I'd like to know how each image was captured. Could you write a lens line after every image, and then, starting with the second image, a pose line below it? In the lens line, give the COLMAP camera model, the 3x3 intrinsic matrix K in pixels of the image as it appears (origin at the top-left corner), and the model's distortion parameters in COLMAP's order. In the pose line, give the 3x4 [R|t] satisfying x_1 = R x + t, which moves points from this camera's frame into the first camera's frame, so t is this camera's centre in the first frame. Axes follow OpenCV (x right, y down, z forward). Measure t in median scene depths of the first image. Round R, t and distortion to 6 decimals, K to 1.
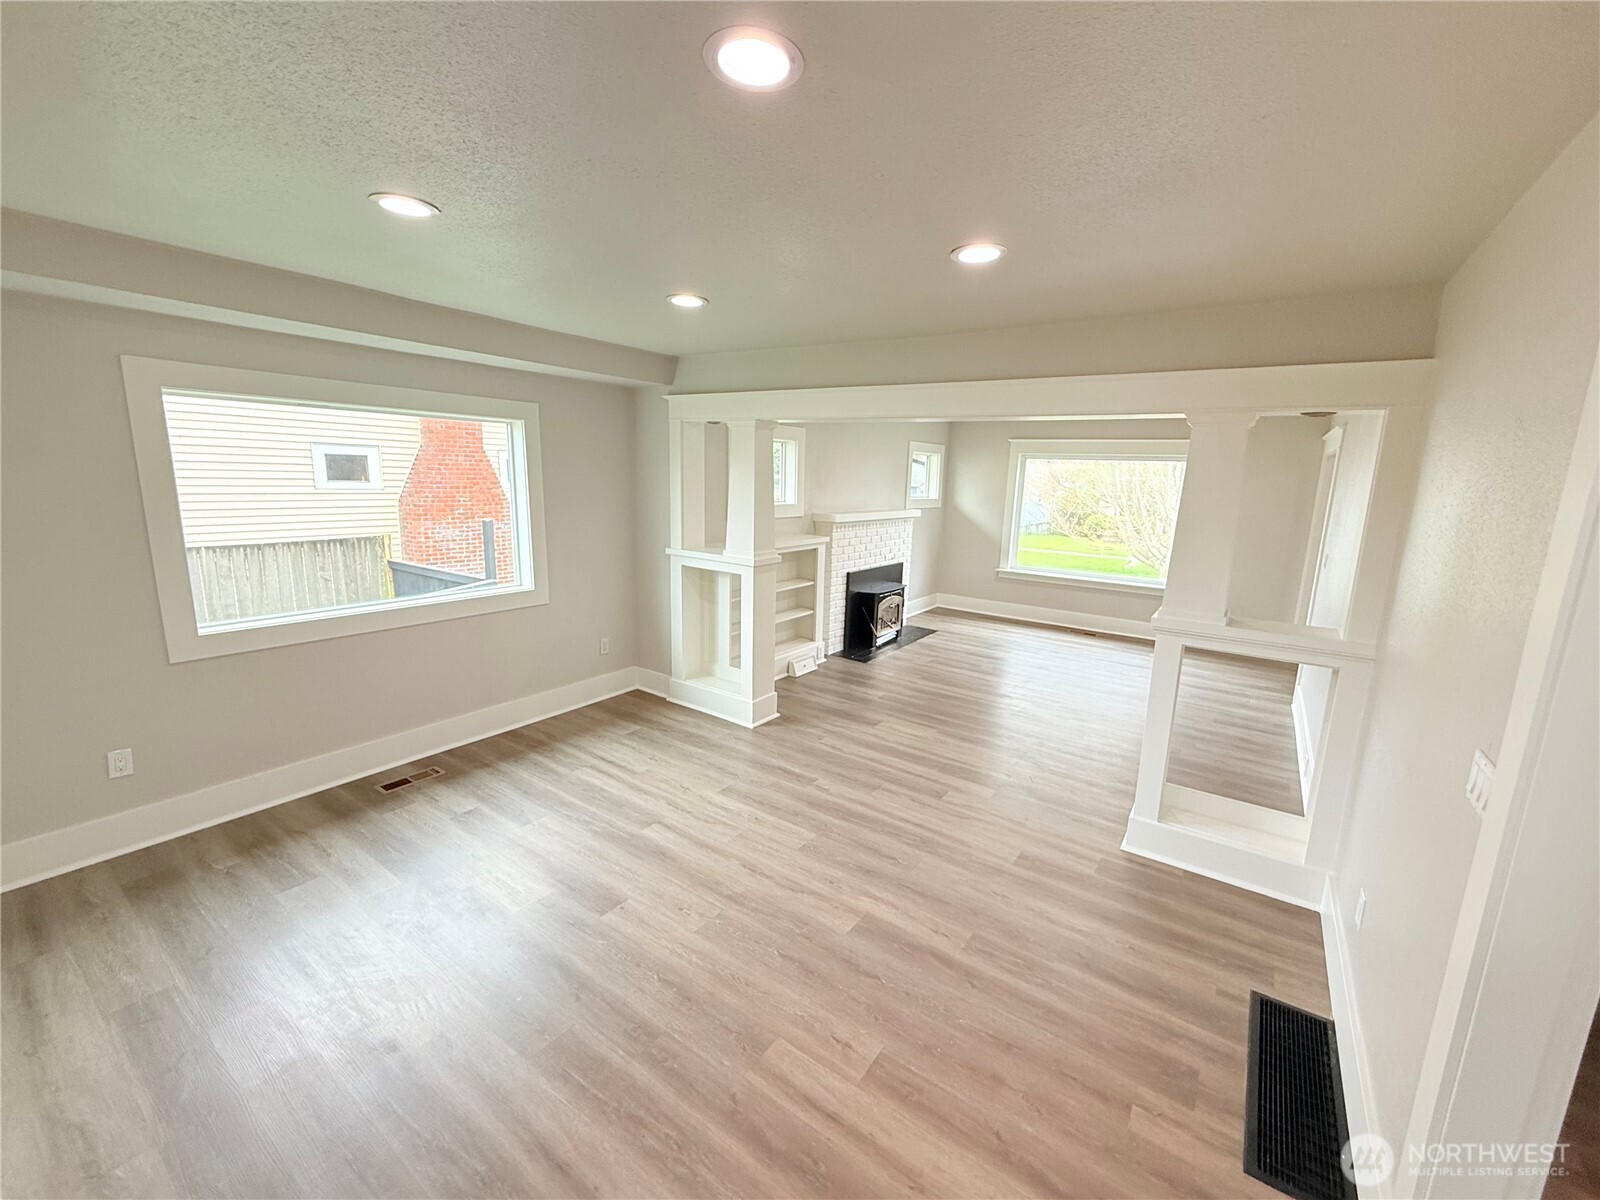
lens RADIAL K [[654.7, 0, 800.0], [0, 654.7, 600.0], [0, 0, 1]] dist [-0.000045, 0.000010]
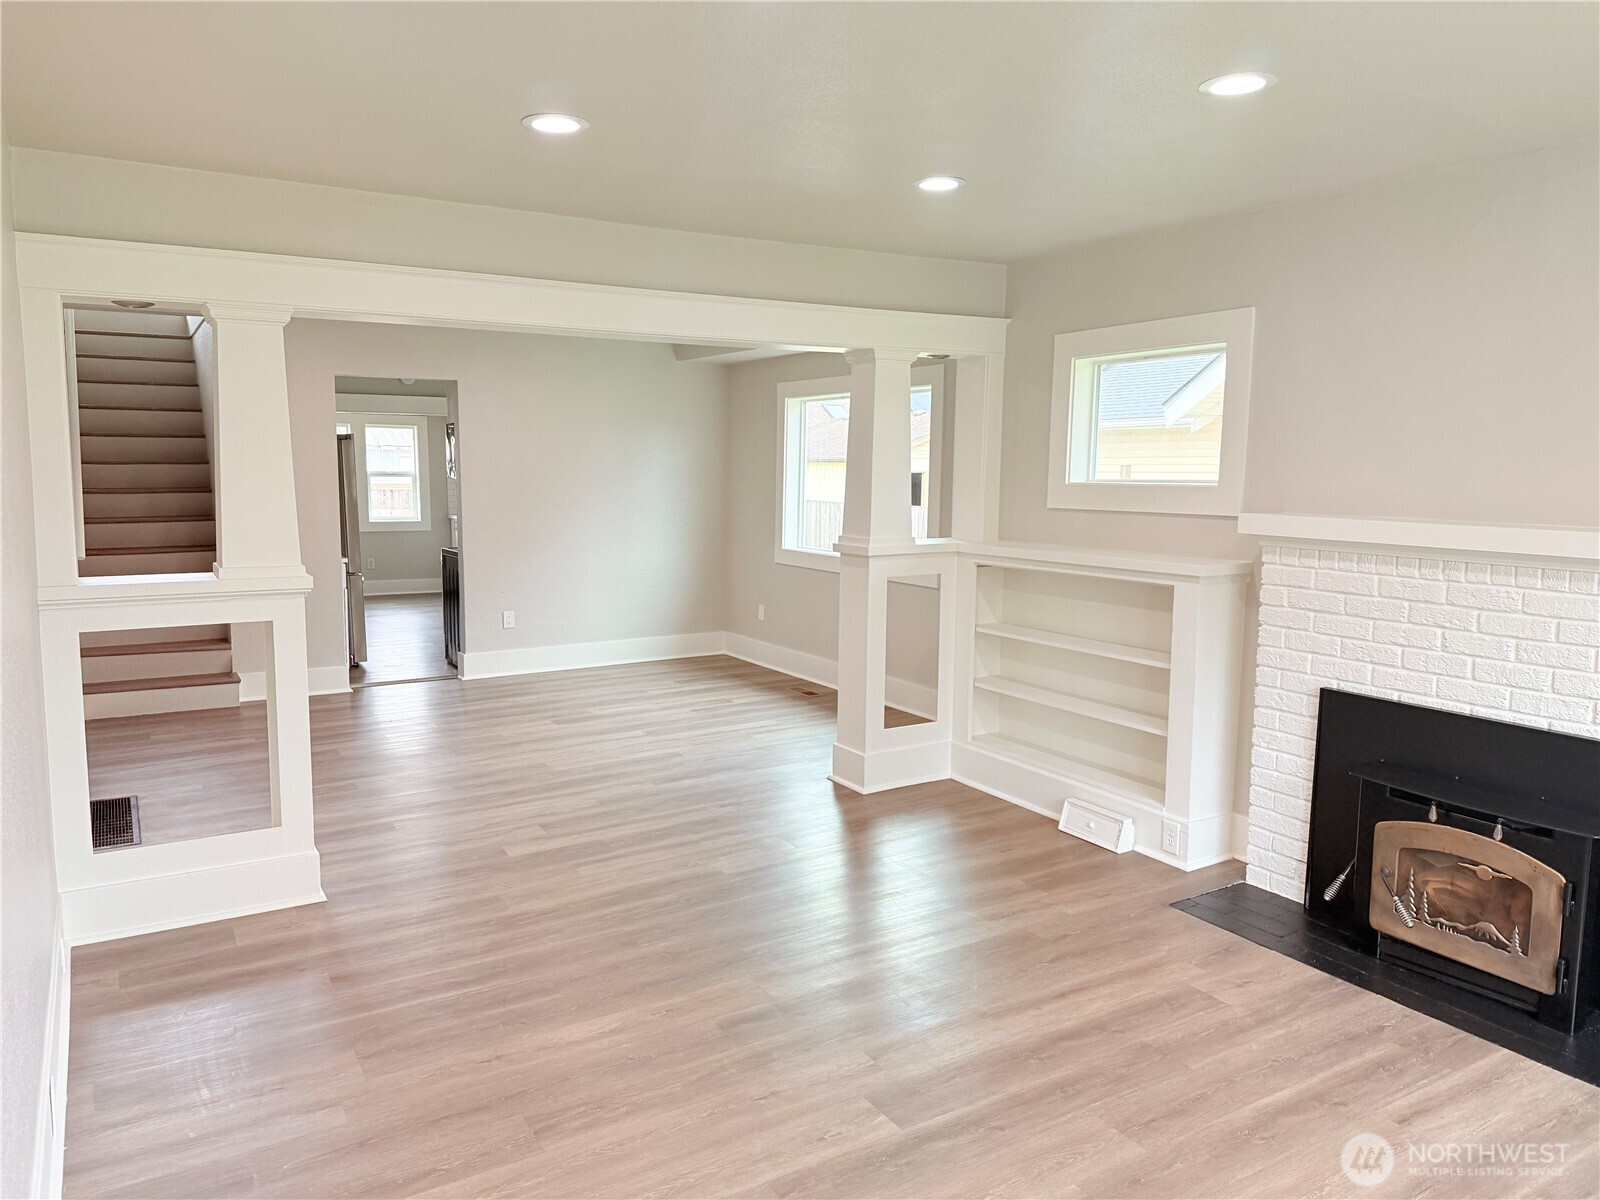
lens RADIAL K [[1135.2, 0, 800.0], [0, 1135.2, 600.0], [0, 0, 1]] dist [0.178547, -0.336690]
pose [[-0.403190, 0.072440, -0.912245, 1.316660], [-0.196523, 0.966750, 0.163627, -0.235830], [0.893765, 0.245250, -0.375548, 1.732915]]
